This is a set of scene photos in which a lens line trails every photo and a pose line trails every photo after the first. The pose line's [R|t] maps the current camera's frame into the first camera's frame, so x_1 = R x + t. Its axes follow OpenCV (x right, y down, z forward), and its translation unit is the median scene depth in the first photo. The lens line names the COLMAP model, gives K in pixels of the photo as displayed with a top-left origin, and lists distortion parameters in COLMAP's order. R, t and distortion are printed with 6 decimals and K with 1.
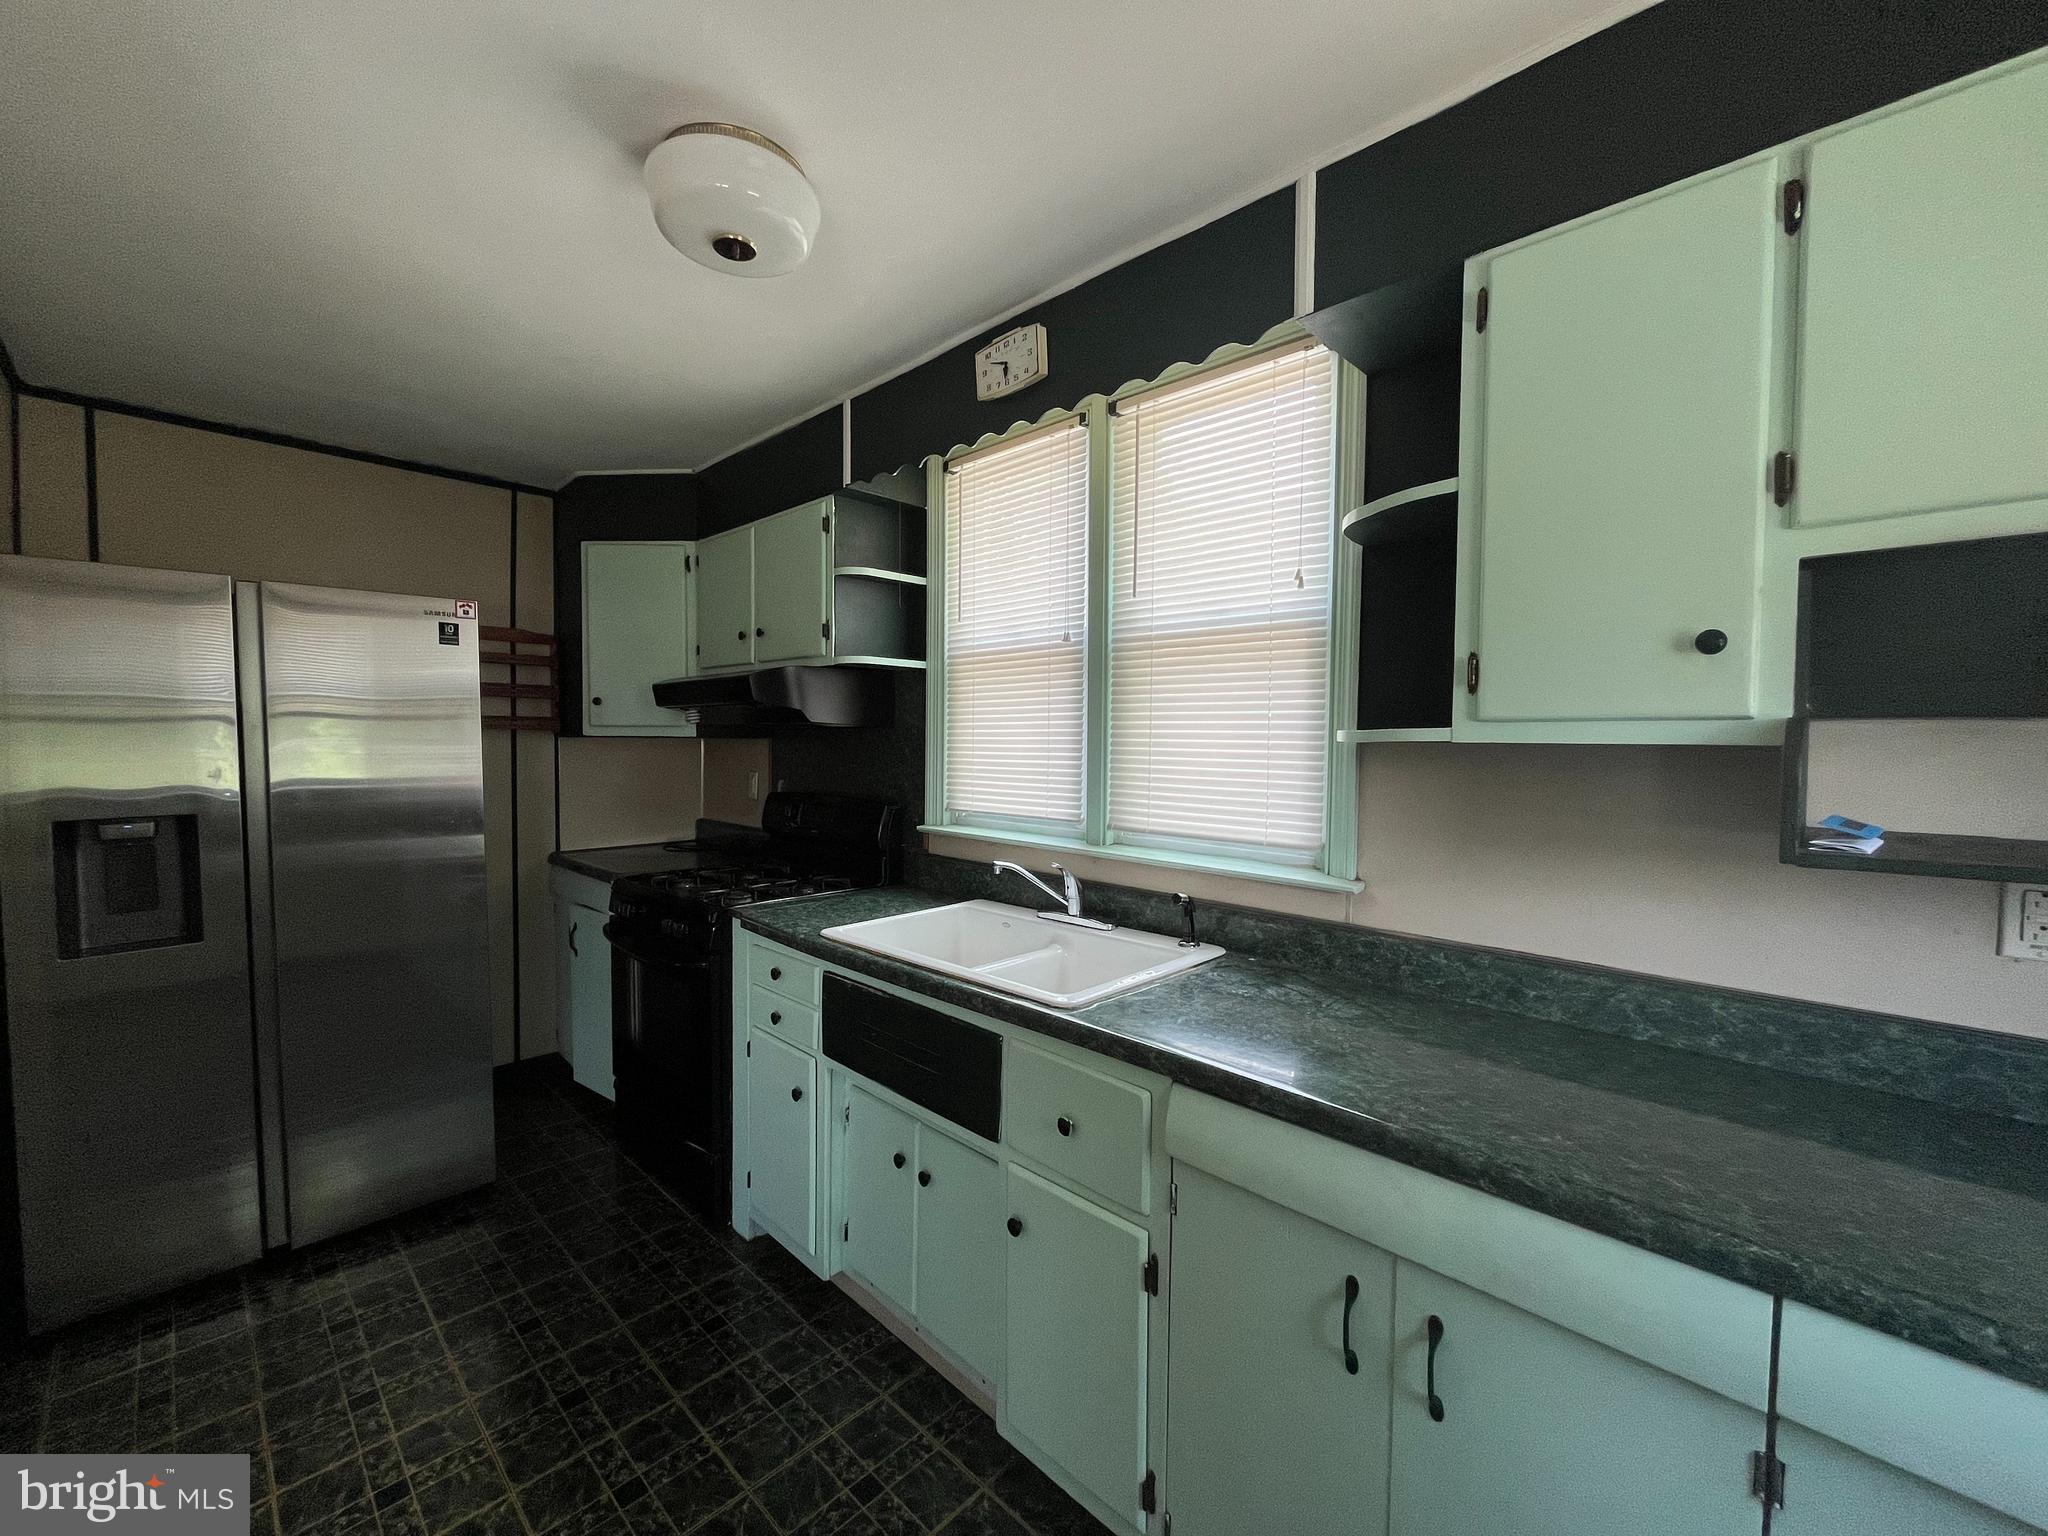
lens RADIAL K [[832.4, 0, 1020.9], [0, 832.4, 766.2], [0, 0, 1]] dist [-0.002350, 0.000741]
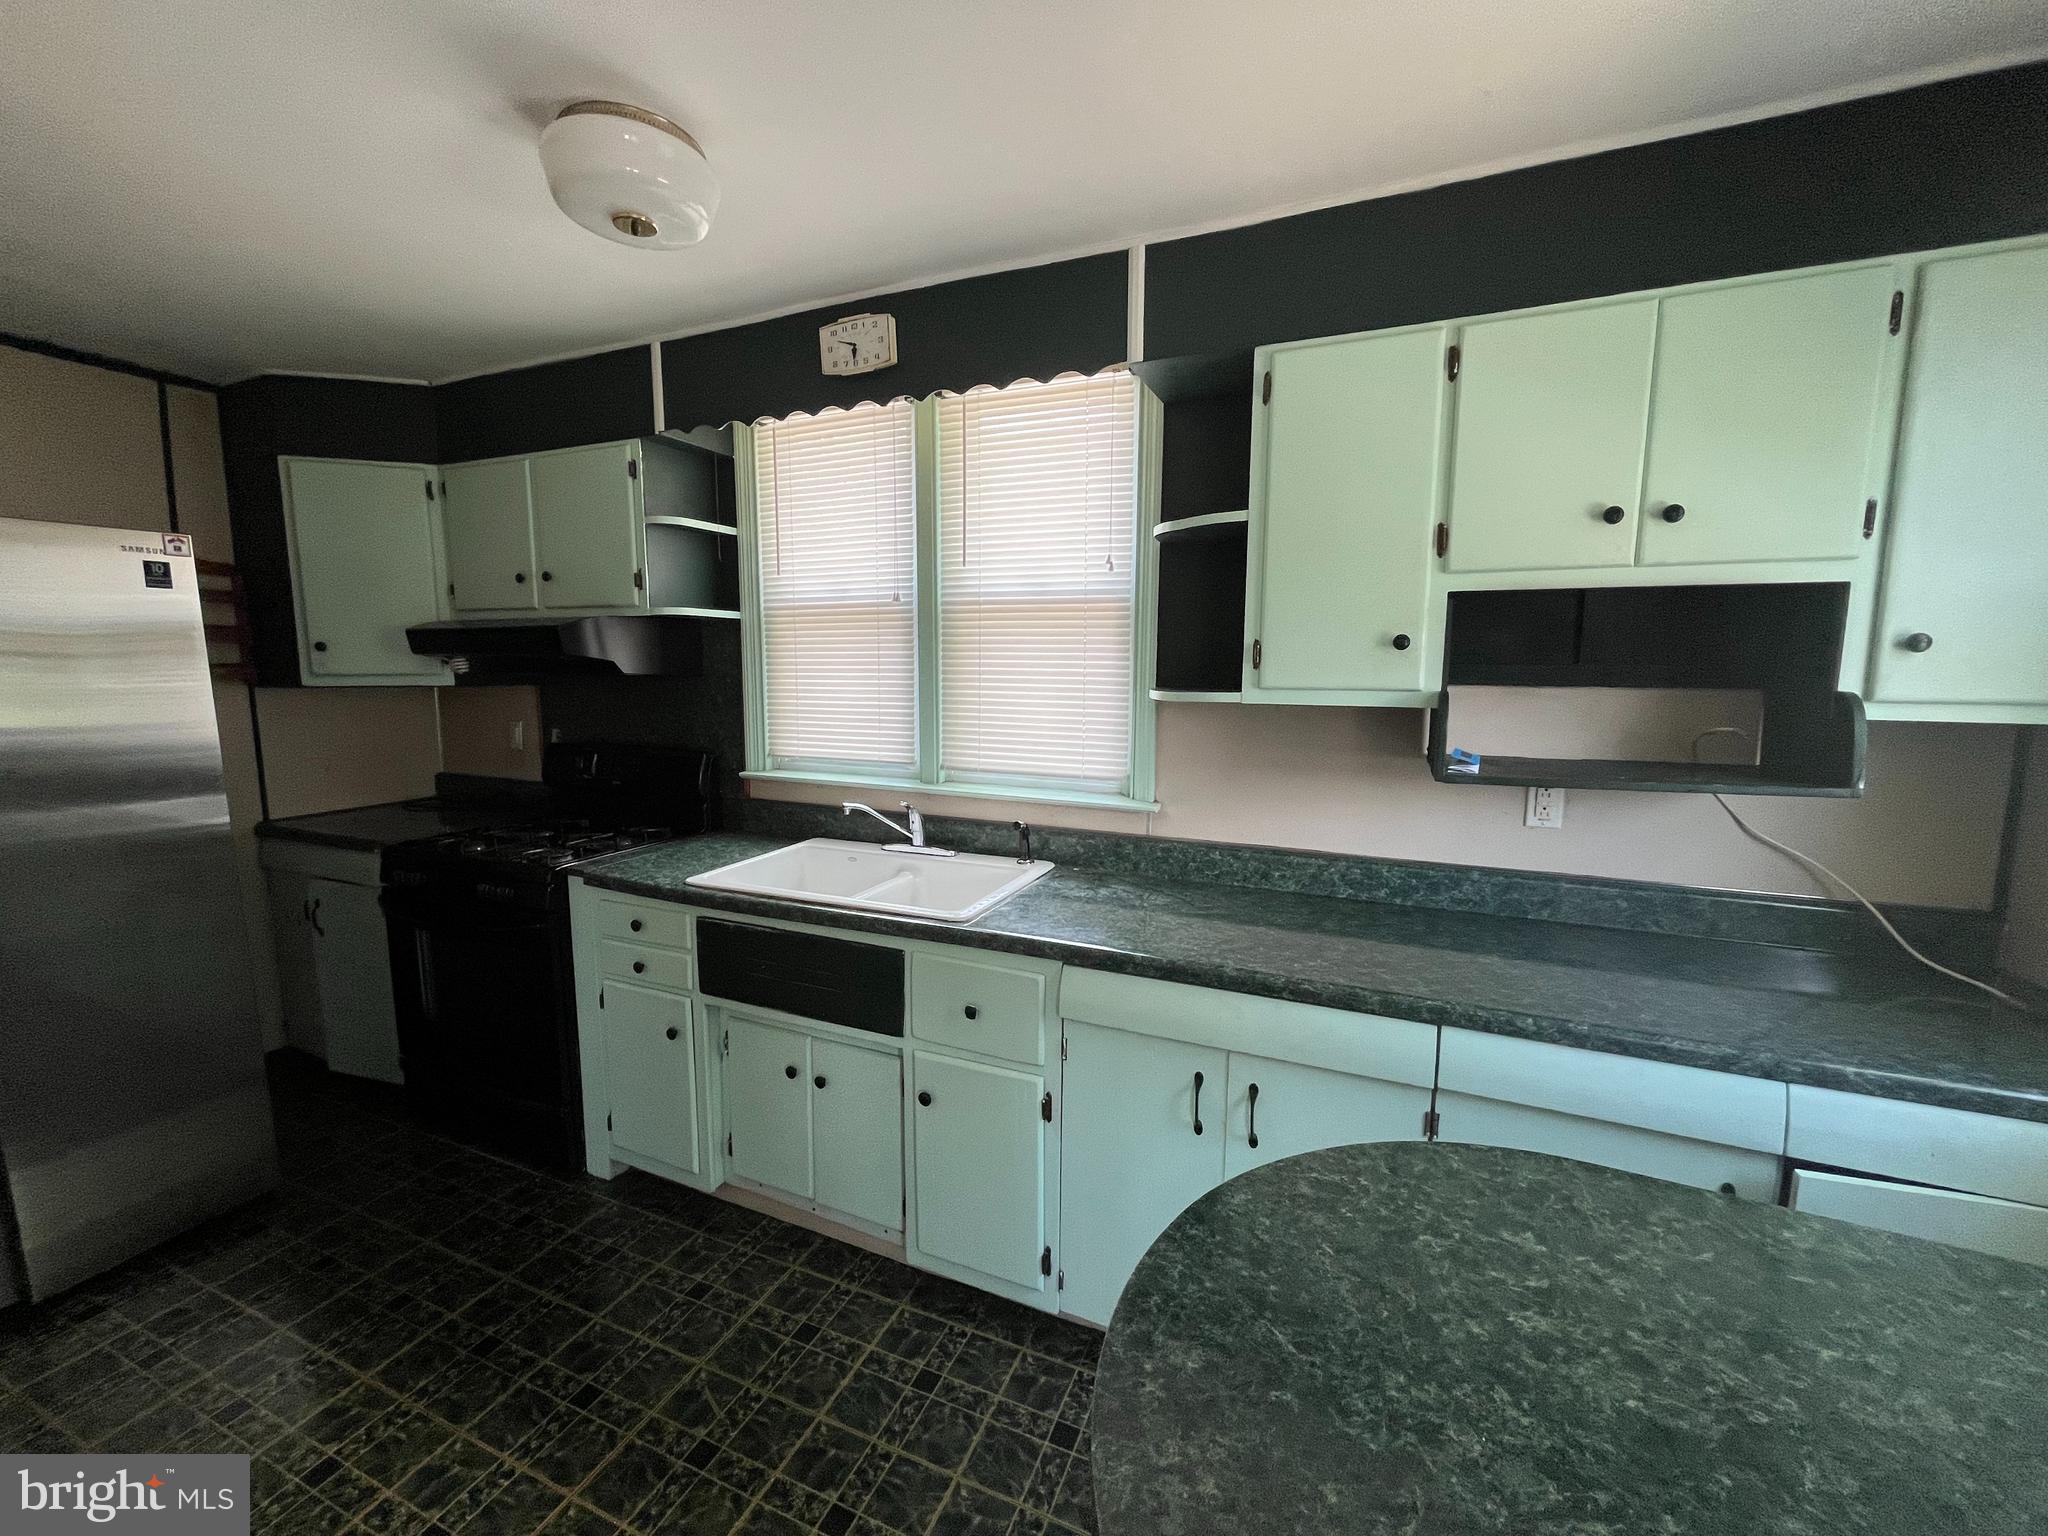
lens RADIAL K [[832.4, 0, 1024.7], [0, 832.4, 766.6], [0, 0, 1]] dist [-0.002350, 0.000741]
pose [[0.935748, -0.048728, 0.349286, -0.231846], [0.015573, 0.995152, 0.097110, -0.046462], [-0.352325, -0.085431, 0.931970, -0.136227]]
